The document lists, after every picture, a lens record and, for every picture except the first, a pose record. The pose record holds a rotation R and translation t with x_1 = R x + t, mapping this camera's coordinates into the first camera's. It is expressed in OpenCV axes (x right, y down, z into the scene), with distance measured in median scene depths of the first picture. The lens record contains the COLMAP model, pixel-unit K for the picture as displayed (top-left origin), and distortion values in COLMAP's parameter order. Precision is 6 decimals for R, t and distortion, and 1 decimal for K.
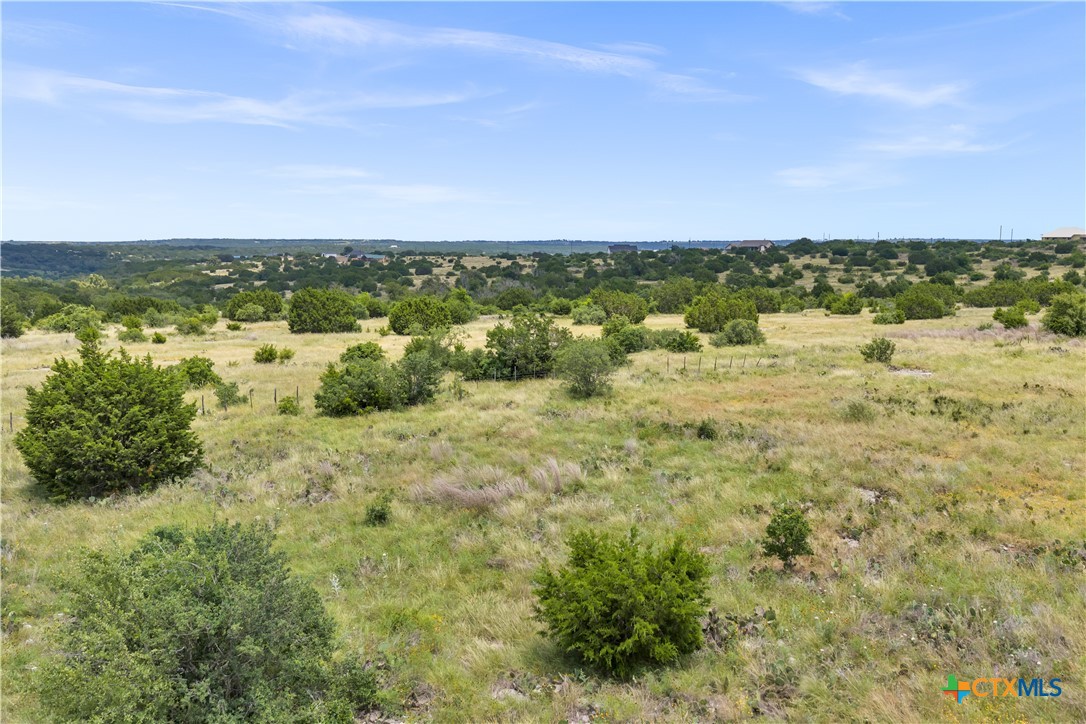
lens RADIAL K [[901.3, 0, 545.8], [0, 901.3, 357.6], [0, 0, 1]] dist [0.016757, -0.033716]
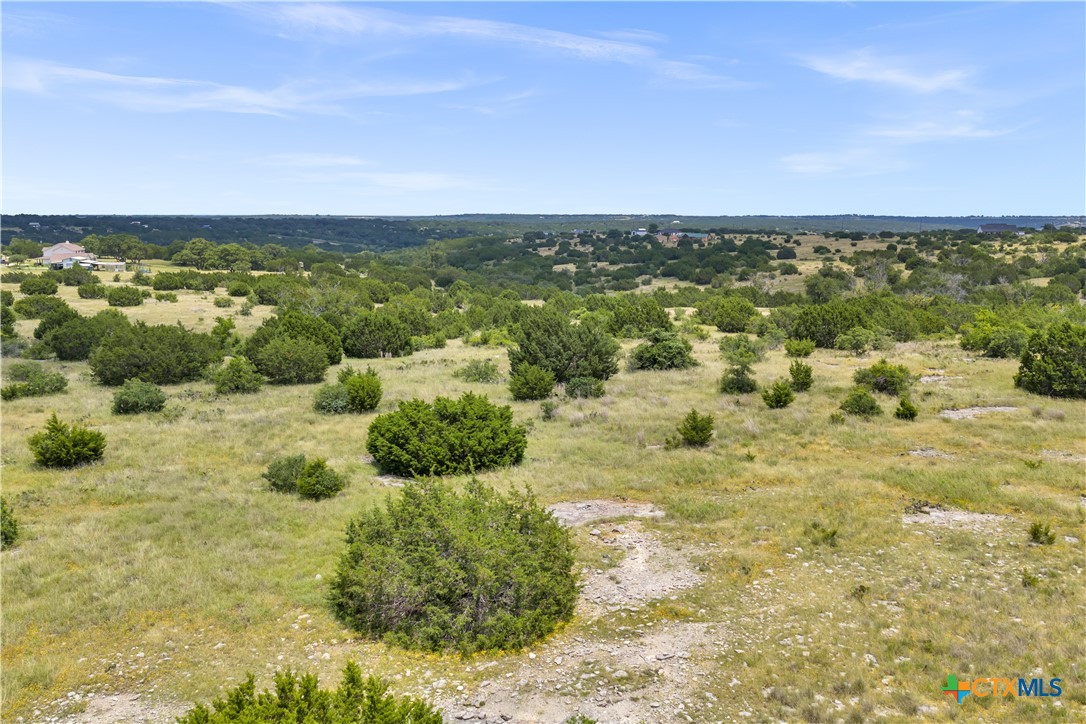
lens RADIAL K [[901.3, 0, 541.6], [0, 901.3, 367.6], [0, 0, 1]] dist [0.016757, -0.033716]
pose [[0.955733, 0.049388, -0.290062, -0.044461], [-0.038225, 0.998299, 0.044030, -0.006126], [0.291743, -0.030993, 0.955994, 0.030122]]
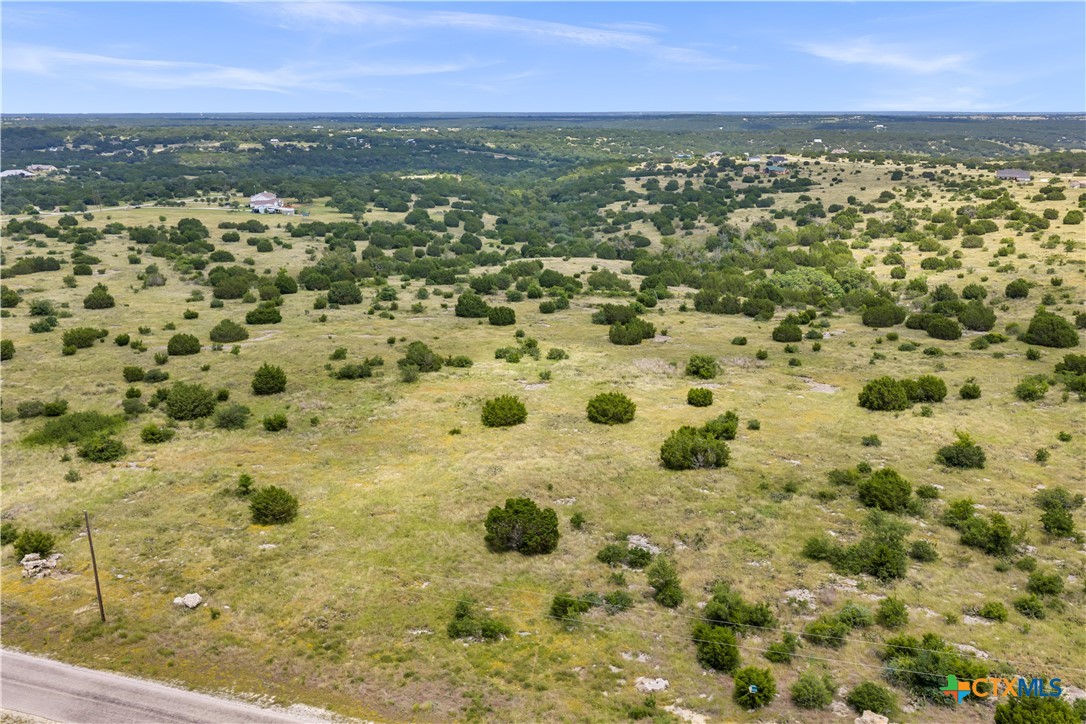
lens RADIAL K [[901.3, 0, 546.5], [0, 901.3, 371.2], [0, 0, 1]] dist [0.016757, -0.033716]
pose [[0.858545, 0.141268, -0.492893, 0.100056], [-0.063058, 0.983090, 0.171925, -0.028274], [0.508845, -0.116525, 0.852935, -0.075050]]
